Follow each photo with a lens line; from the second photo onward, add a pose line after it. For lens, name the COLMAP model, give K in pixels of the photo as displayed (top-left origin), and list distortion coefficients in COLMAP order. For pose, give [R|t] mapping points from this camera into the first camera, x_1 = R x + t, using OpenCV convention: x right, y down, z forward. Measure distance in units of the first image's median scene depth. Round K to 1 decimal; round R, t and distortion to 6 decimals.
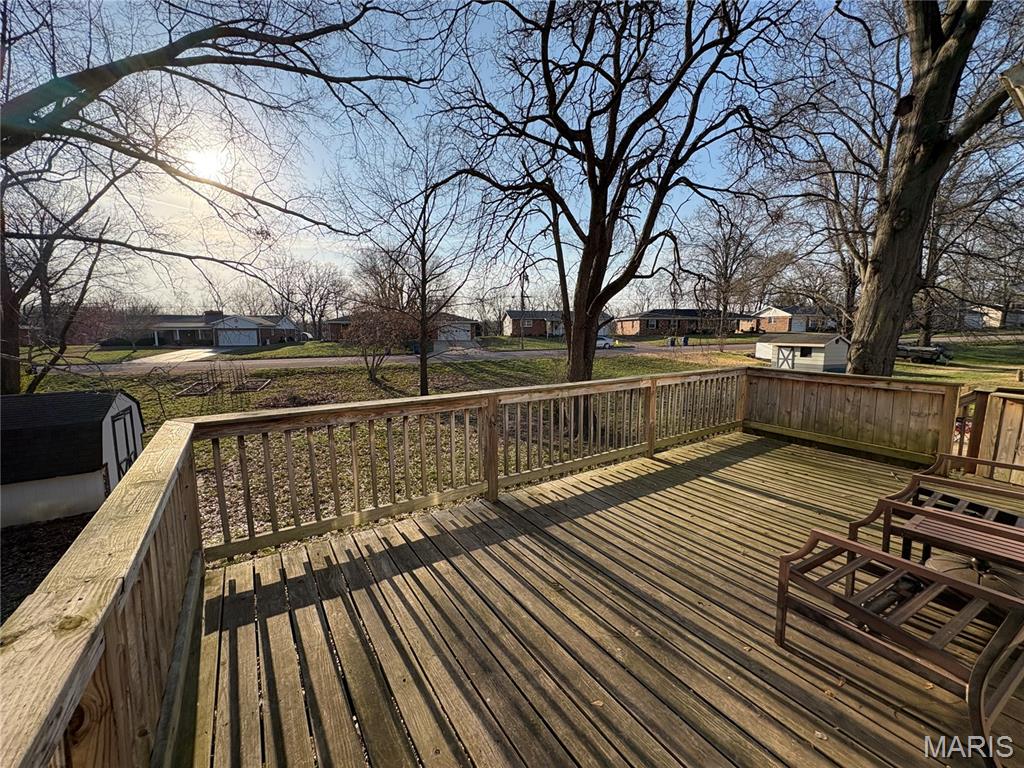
lens RADIAL K [[403.8, 0, 516.0], [0, 403.8, 381.7], [0, 0, 1]] dist [-0.000206, -0.000021]
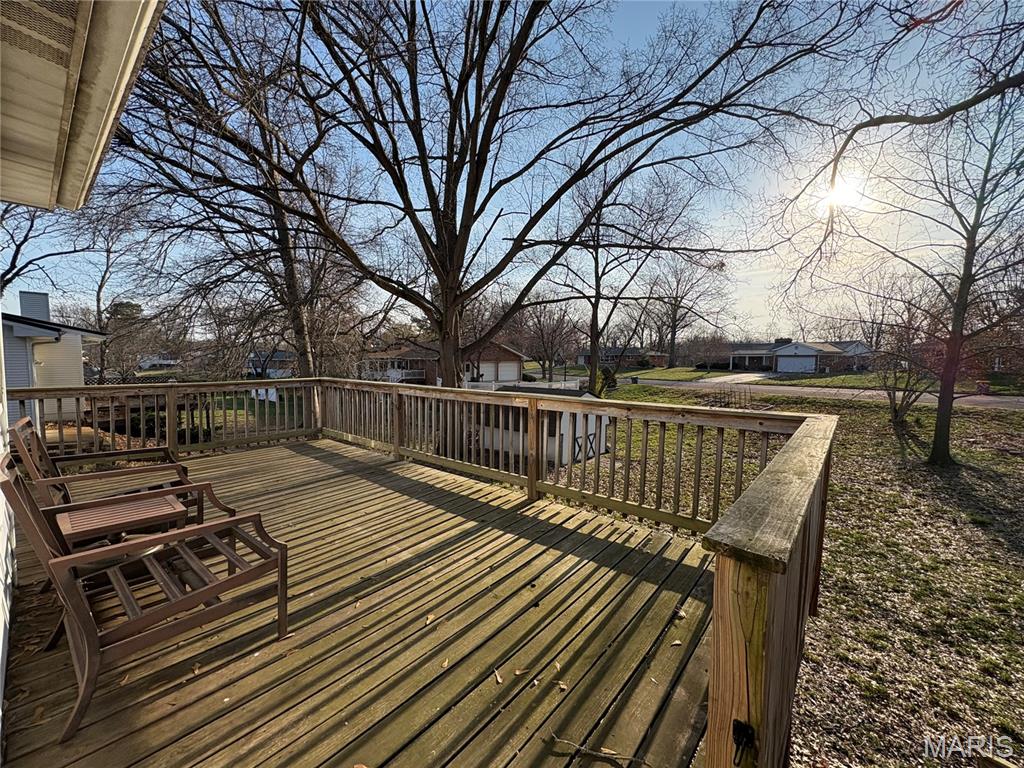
lens RADIAL K [[403.8, 0, 515.1], [0, 403.8, 384.2], [0, 0, 1]] dist [-0.000206, -0.000021]
pose [[0.294268, 0.070976, -0.953084, 1.246293], [-0.128948, 0.991069, 0.033992, -0.068487], [0.946984, 0.112896, 0.300792, 0.827487]]
